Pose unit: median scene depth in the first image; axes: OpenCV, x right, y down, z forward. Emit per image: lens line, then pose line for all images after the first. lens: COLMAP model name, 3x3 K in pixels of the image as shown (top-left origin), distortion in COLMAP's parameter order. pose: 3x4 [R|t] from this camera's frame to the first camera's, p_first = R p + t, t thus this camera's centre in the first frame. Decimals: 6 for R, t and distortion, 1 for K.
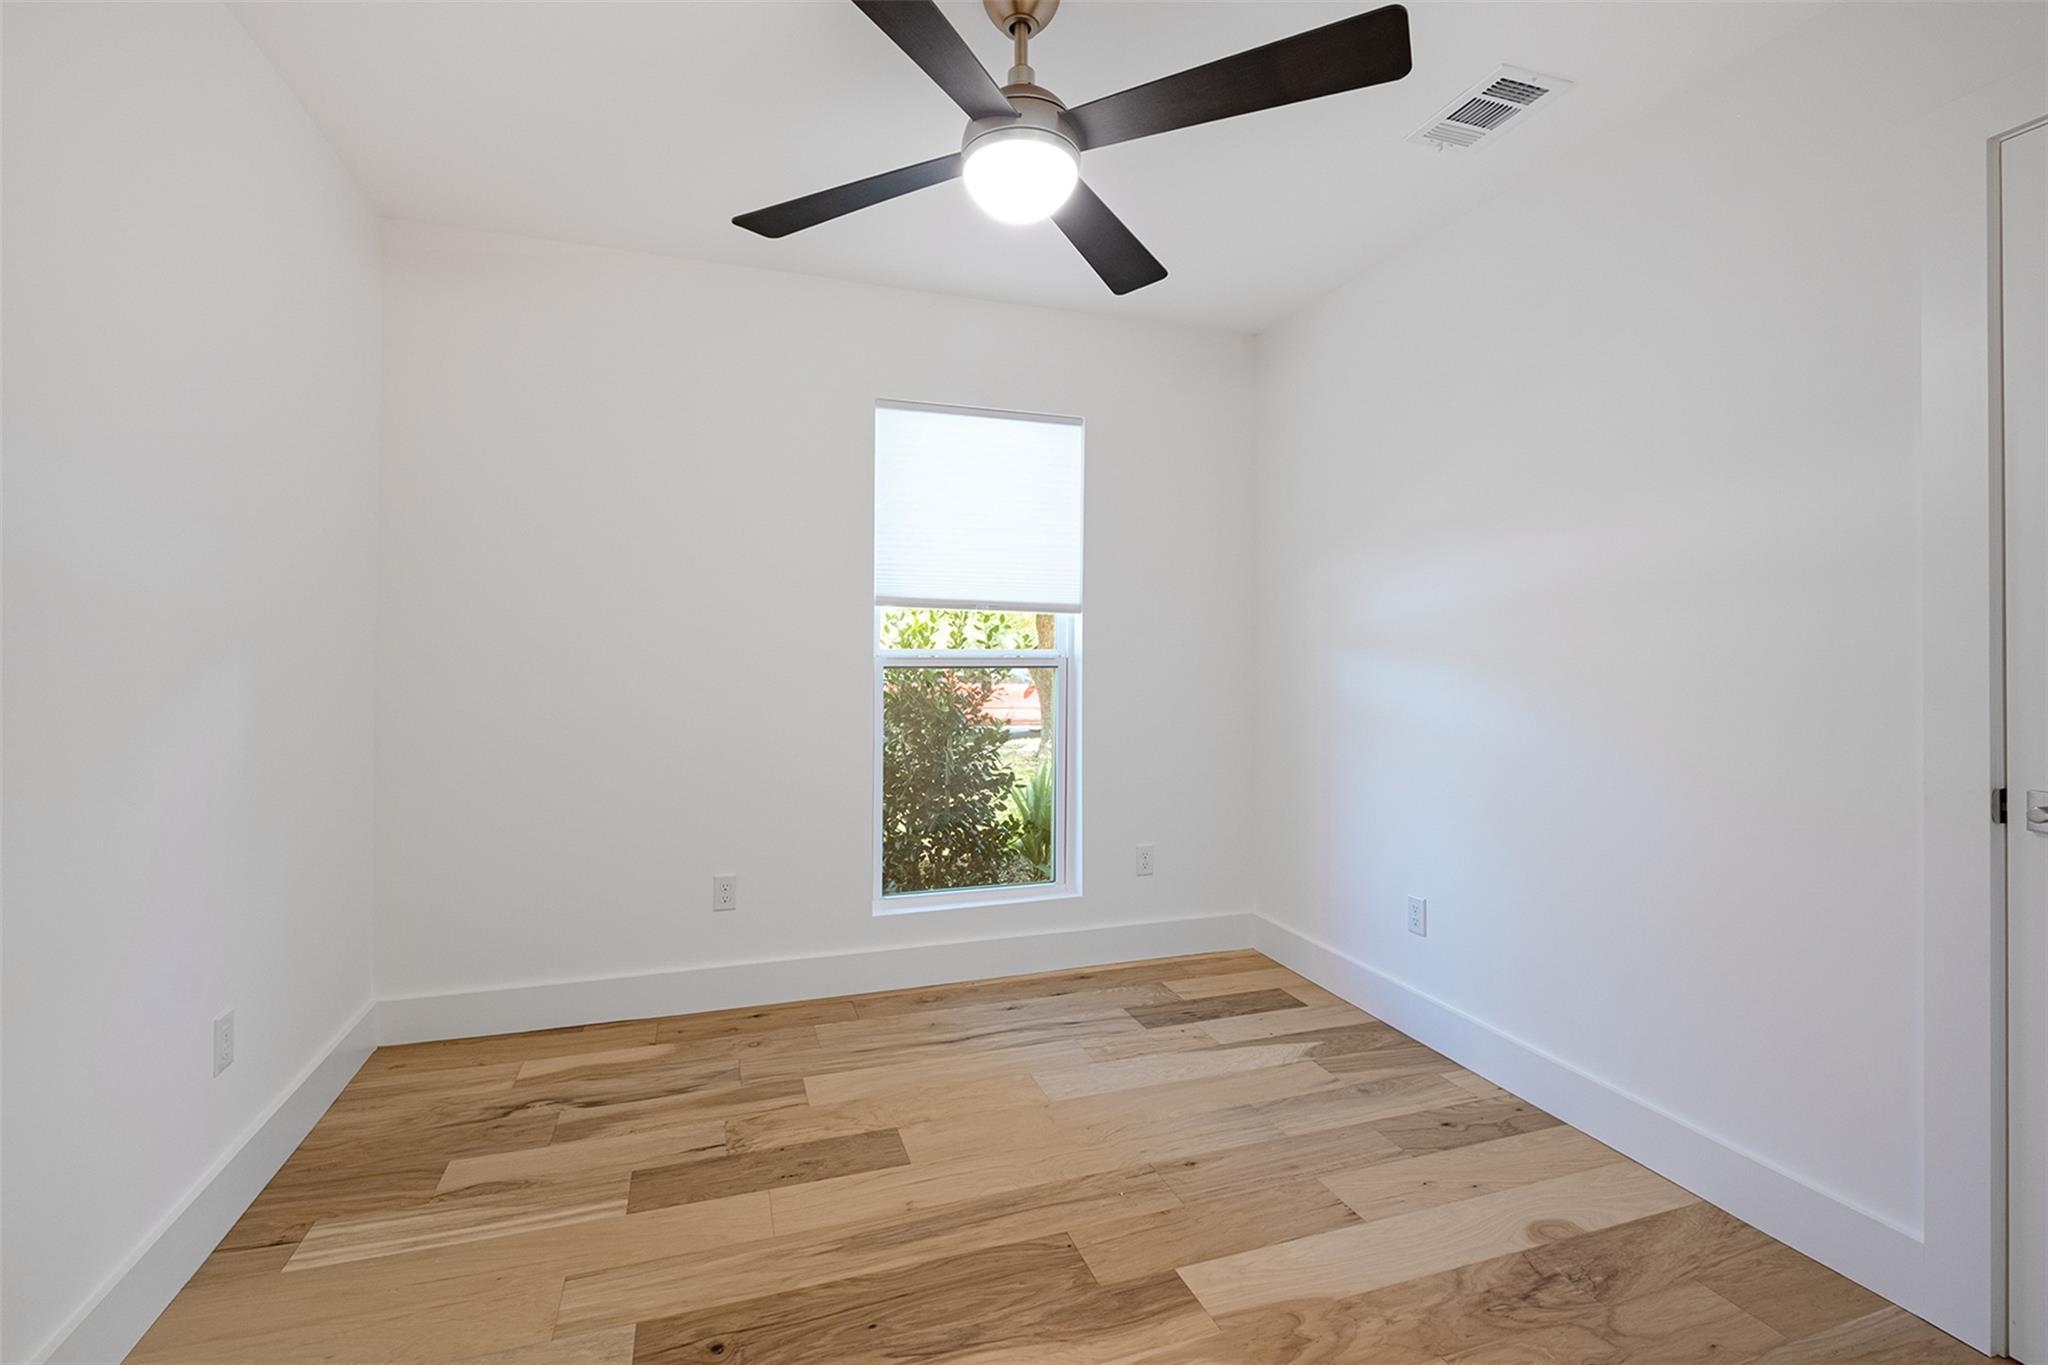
lens RADIAL K [[893.6, 0, 1022.2], [0, 893.6, 662.2], [0, 0, 1]] dist [0.007264, -0.007712]
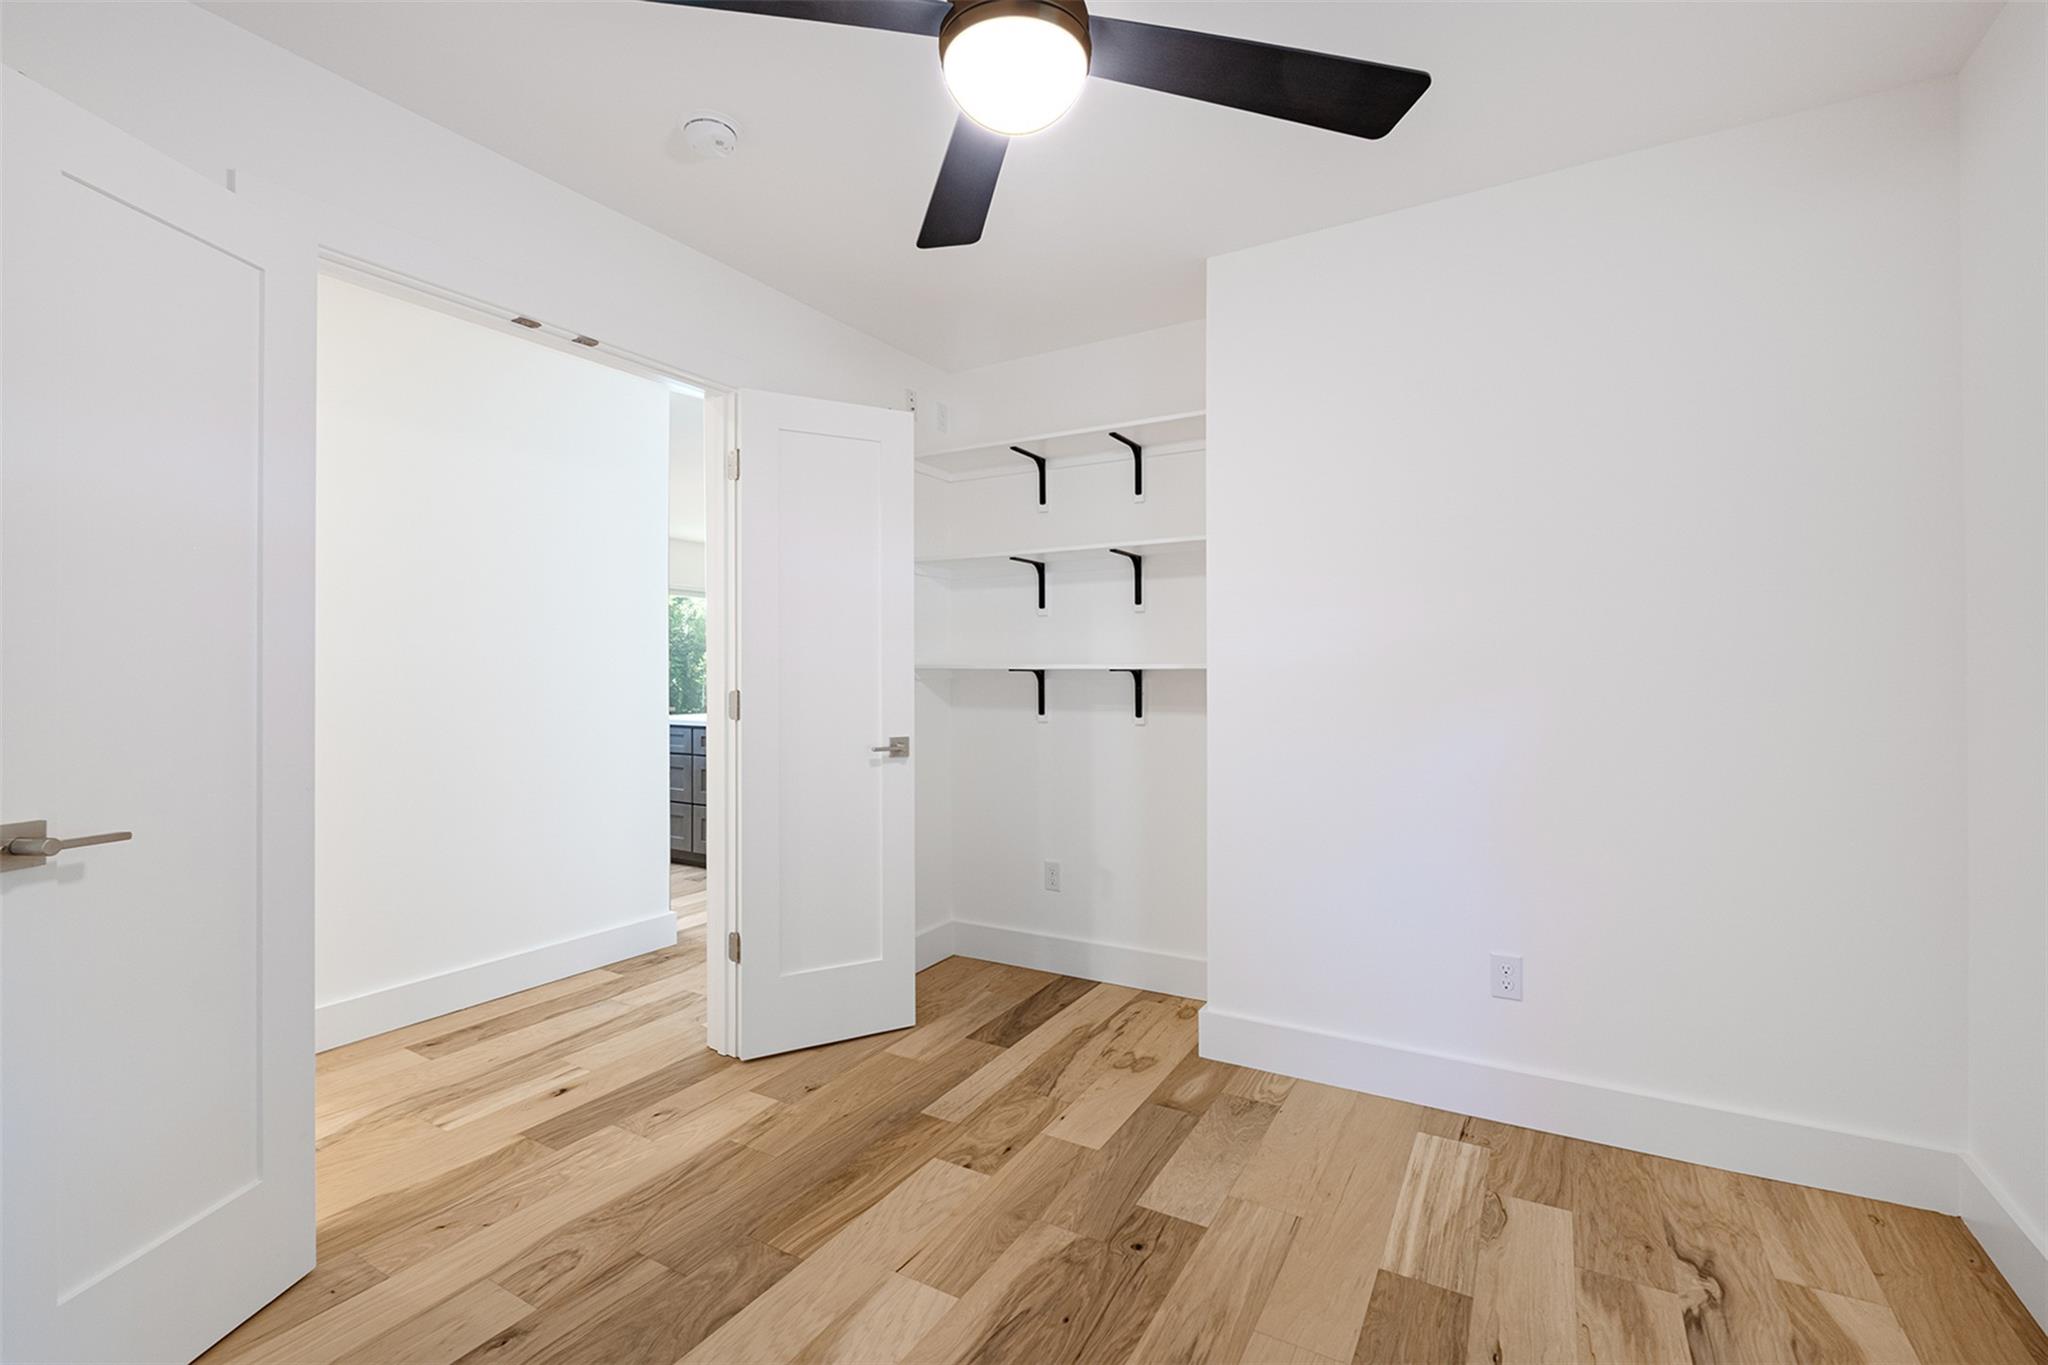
lens RADIAL K [[893.6, 0, 1022.2], [0, 893.6, 662.2], [0, 0, 1]] dist [0.007264, -0.007712]
pose [[-0.762831, -0.006441, -0.646565, 0.449202], [-0.001994, 0.999969, -0.007608, -0.019458], [0.646594, -0.004514, -0.762821, 1.426258]]
